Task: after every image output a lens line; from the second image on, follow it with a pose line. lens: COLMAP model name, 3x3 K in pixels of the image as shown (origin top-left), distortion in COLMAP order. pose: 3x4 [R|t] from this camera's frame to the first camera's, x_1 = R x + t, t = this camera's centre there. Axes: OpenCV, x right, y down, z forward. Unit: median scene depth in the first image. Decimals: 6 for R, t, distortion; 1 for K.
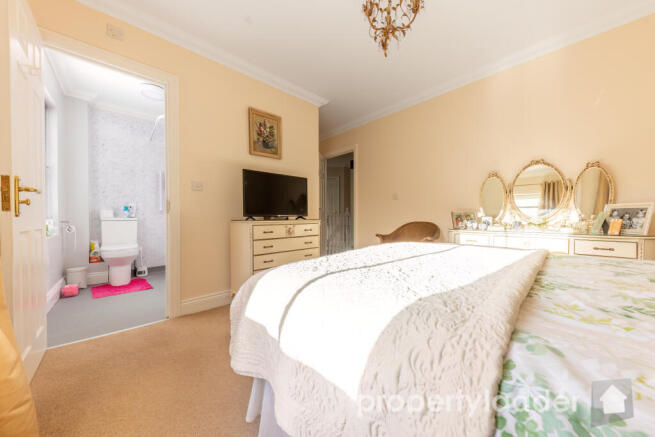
lens RADIAL K [[226.9, 0, 328.1], [0, 226.9, 220.4], [0, 0, 1]] dist [0.002404, -0.000010]
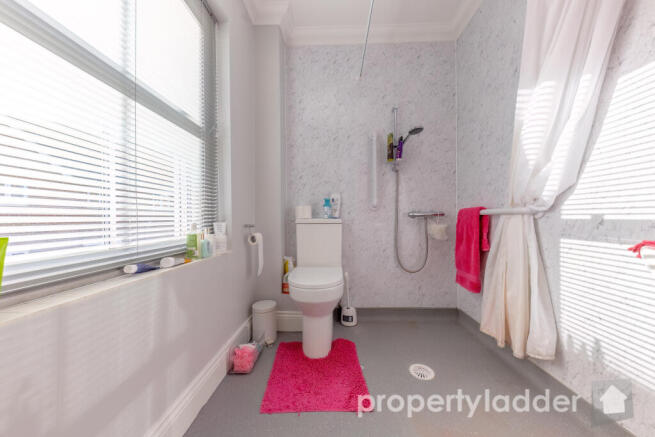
lens RADIAL K [[226.9, 0, 327.5], [0, 226.9, 220.0], [0, 0, 1]] dist [0.002404, -0.000010]
pose [[0.719622, -0.001833, -0.694364, -0.495035], [0.001308, 0.999998, -0.001285, -0.008047], [0.694365, 0.000017, 0.719623, 0.594562]]
